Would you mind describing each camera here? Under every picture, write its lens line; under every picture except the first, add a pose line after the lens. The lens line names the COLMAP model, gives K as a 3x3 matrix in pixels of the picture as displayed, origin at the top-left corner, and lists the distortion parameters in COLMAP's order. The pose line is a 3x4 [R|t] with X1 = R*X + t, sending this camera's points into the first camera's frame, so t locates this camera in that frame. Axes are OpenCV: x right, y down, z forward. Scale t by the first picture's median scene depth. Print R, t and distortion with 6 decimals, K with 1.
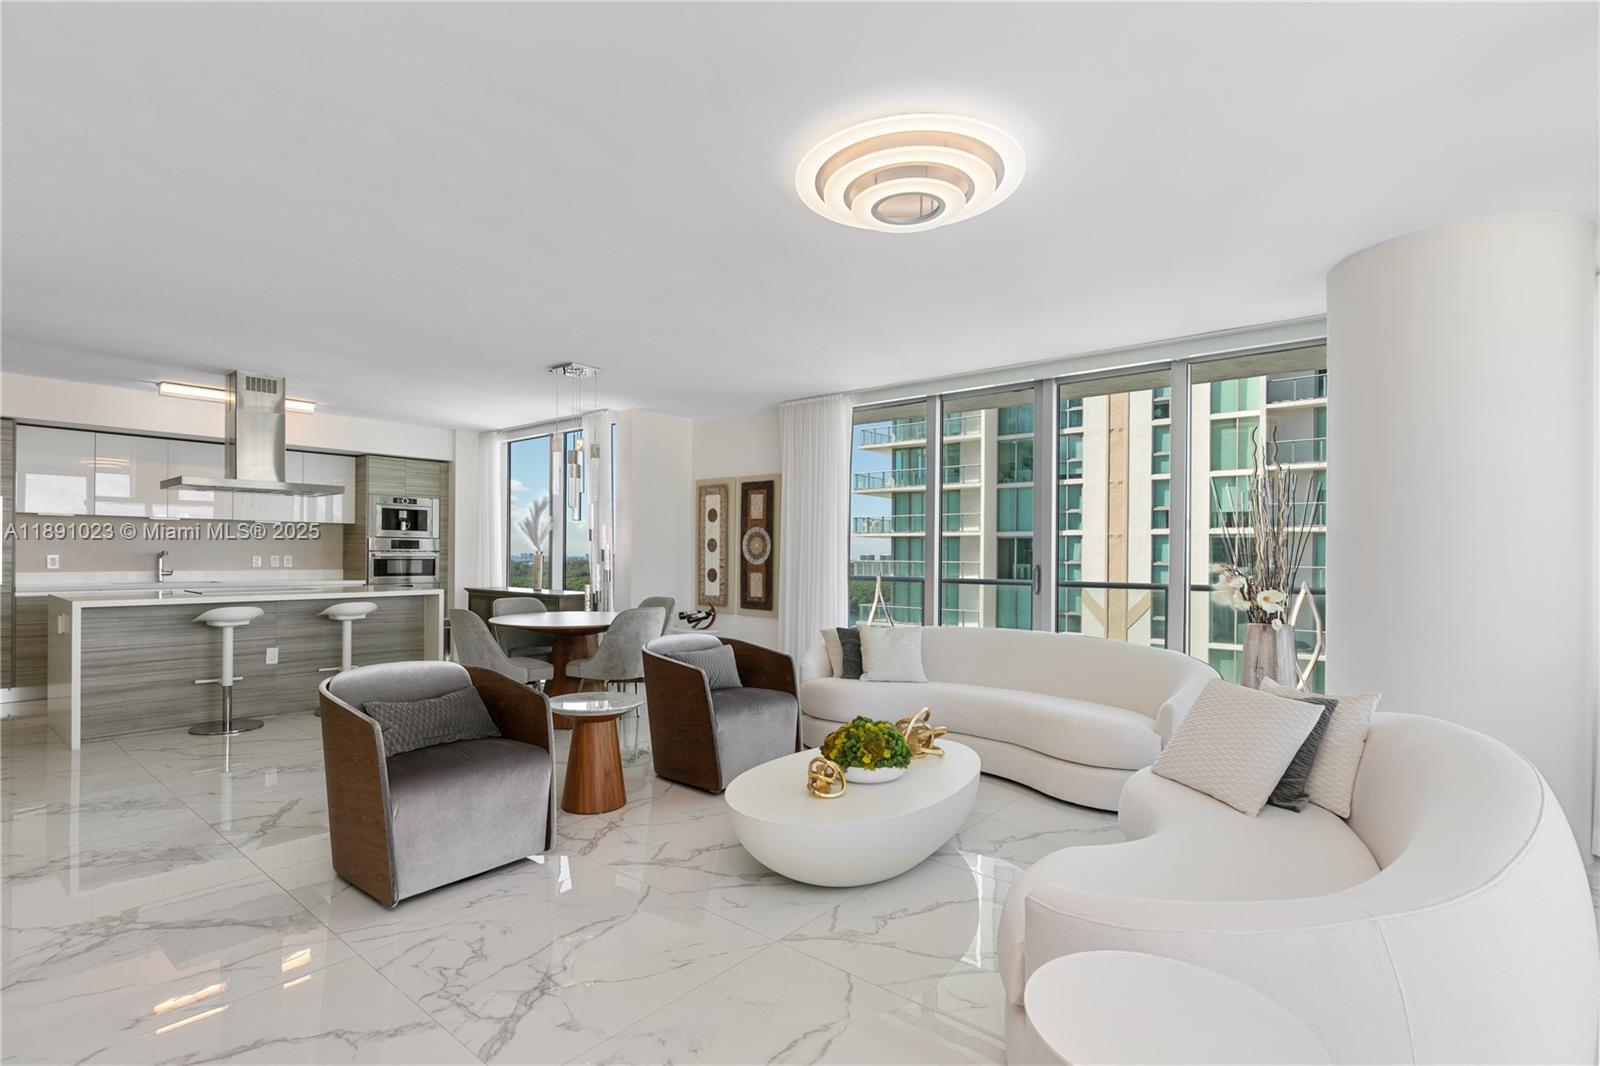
lens RADIAL K [[754.3, 0, 792.2], [0, 754.3, 554.6], [0, 0, 1]] dist [-0.005052, 0.000807]
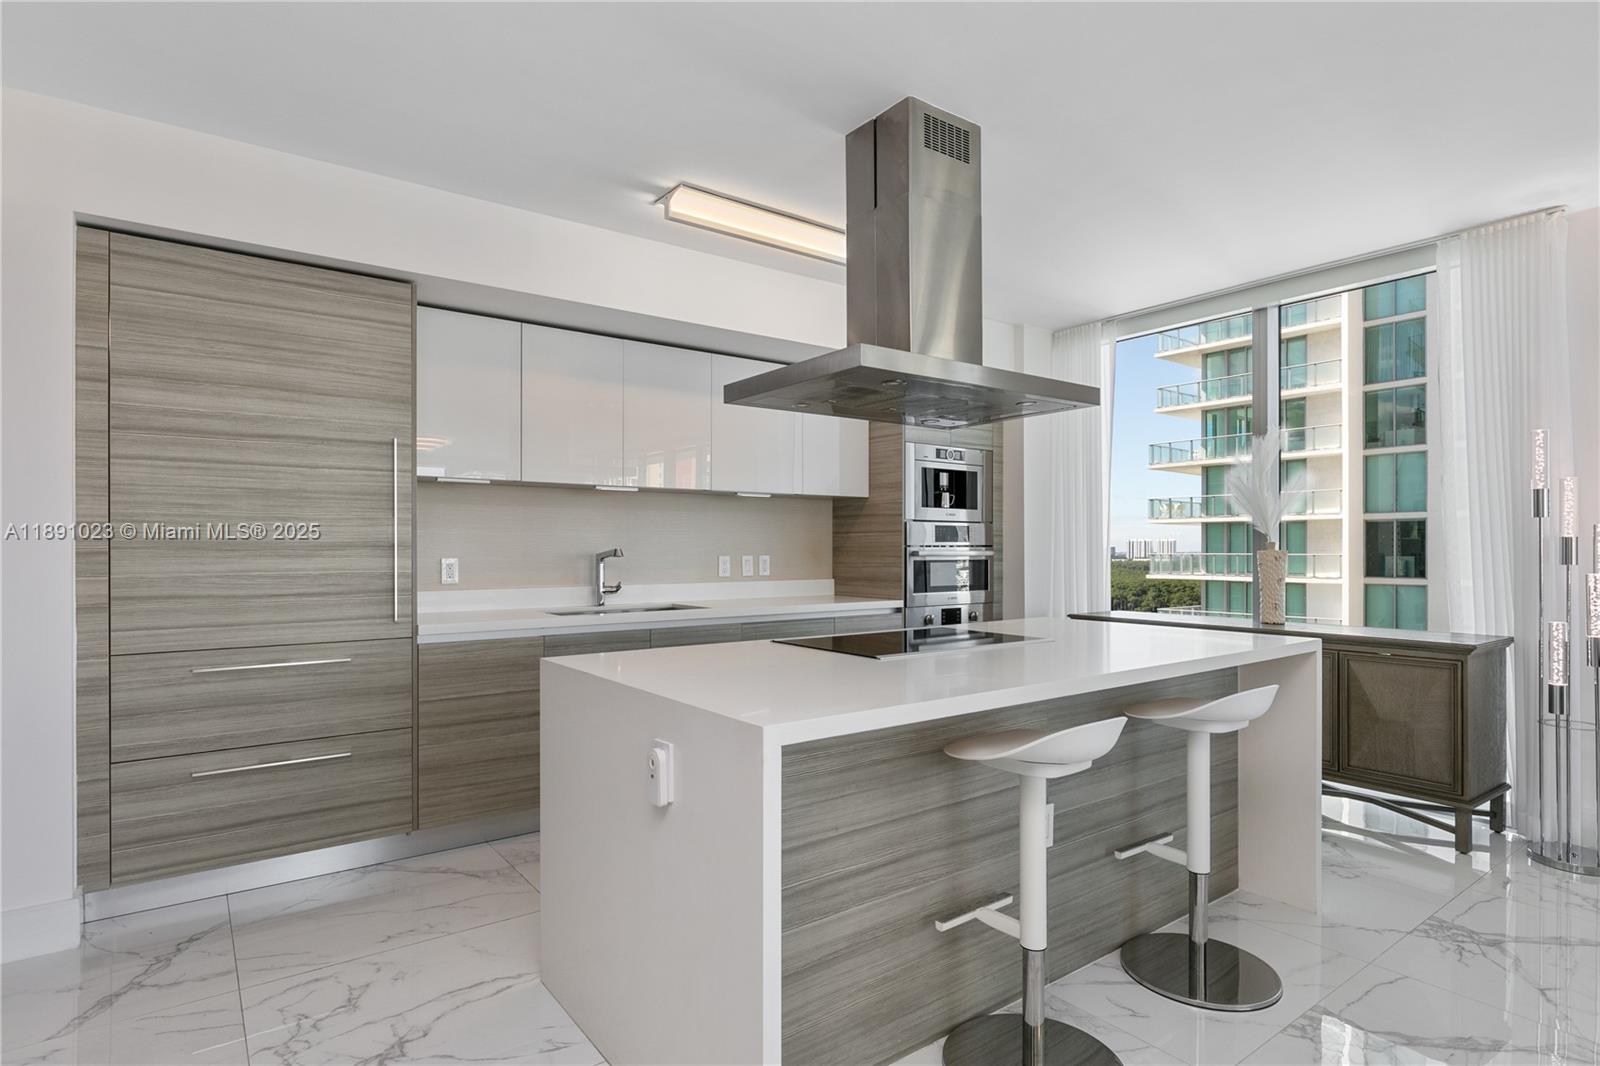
lens RADIAL K [[827.2, 0, 790.1], [0, 827.2, 548.7], [0, 0, 1]] dist [-0.001510, -0.000552]
pose [[0.971348, -0.007702, -0.237535, -0.544235], [0.008010, 0.999968, 0.000334, -0.004009], [0.237525, -0.002227, 0.971379, 0.434013]]
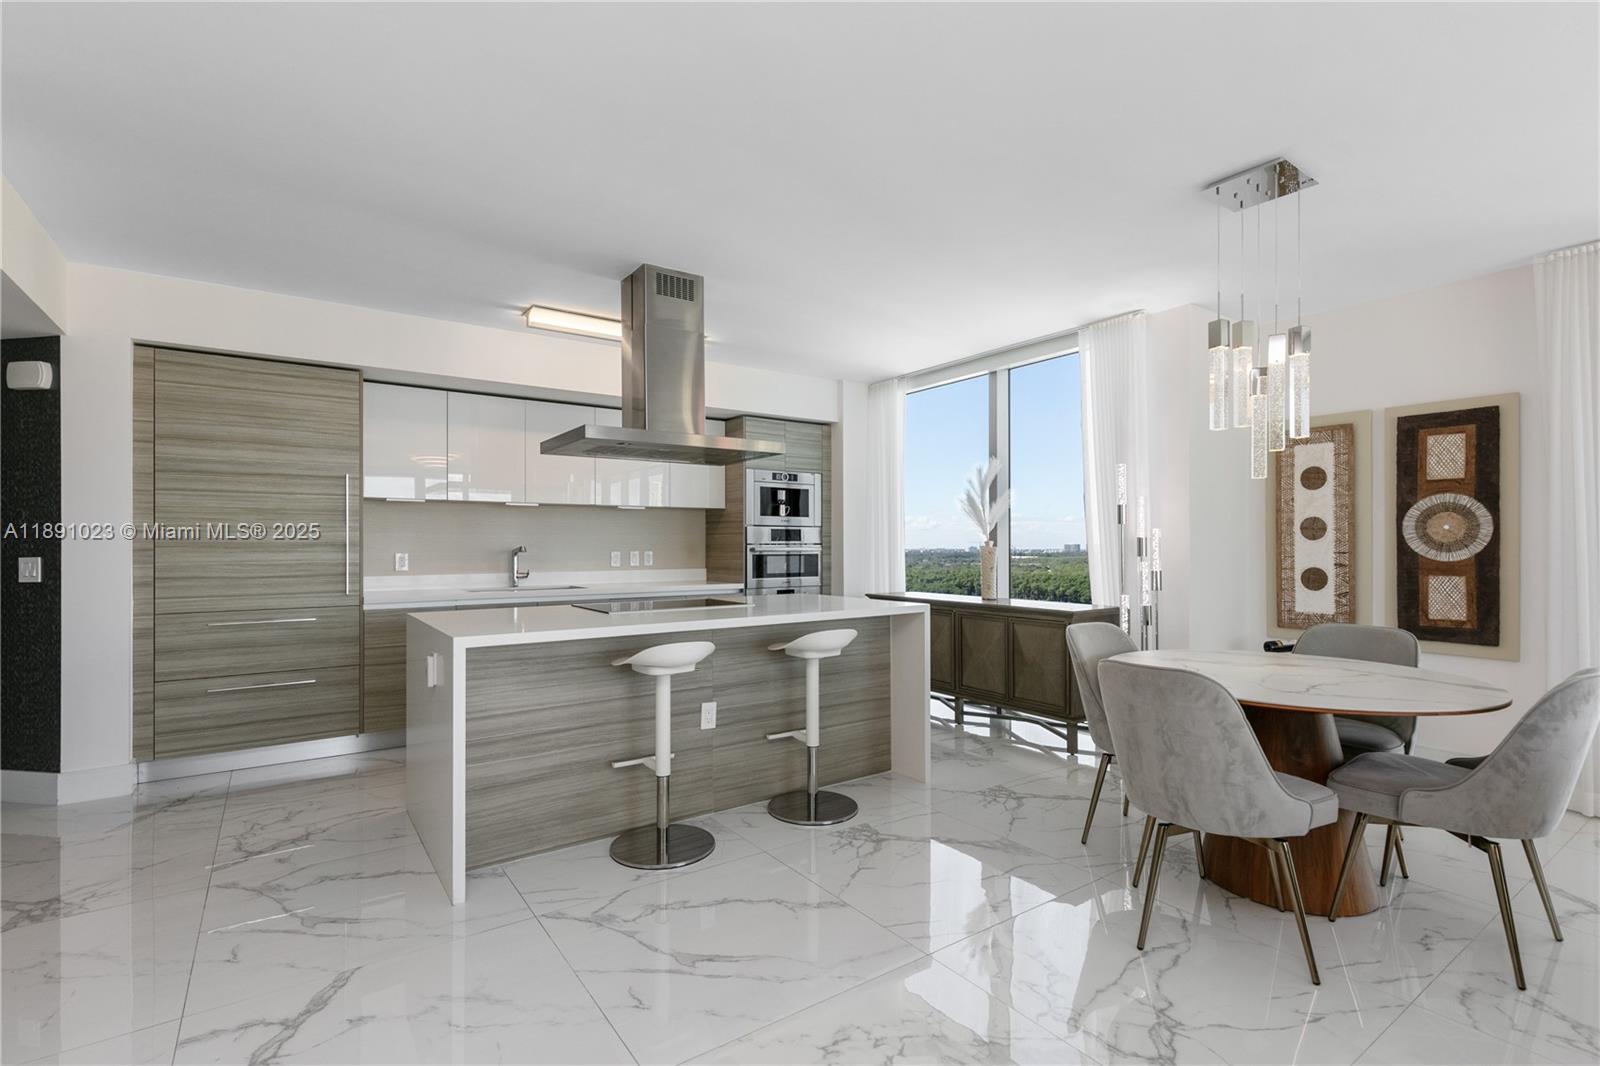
lens RADIAL K [[734.4, 0, 792.1], [0, 734.4, 542.1], [0, 0, 1]] dist [0.007546, -0.002012]
pose [[0.964932, -0.010811, -0.262275, -0.355482], [0.009640, 0.999937, -0.005750, -0.002387], [0.262321, 0.003020, 0.964976, 0.334713]]
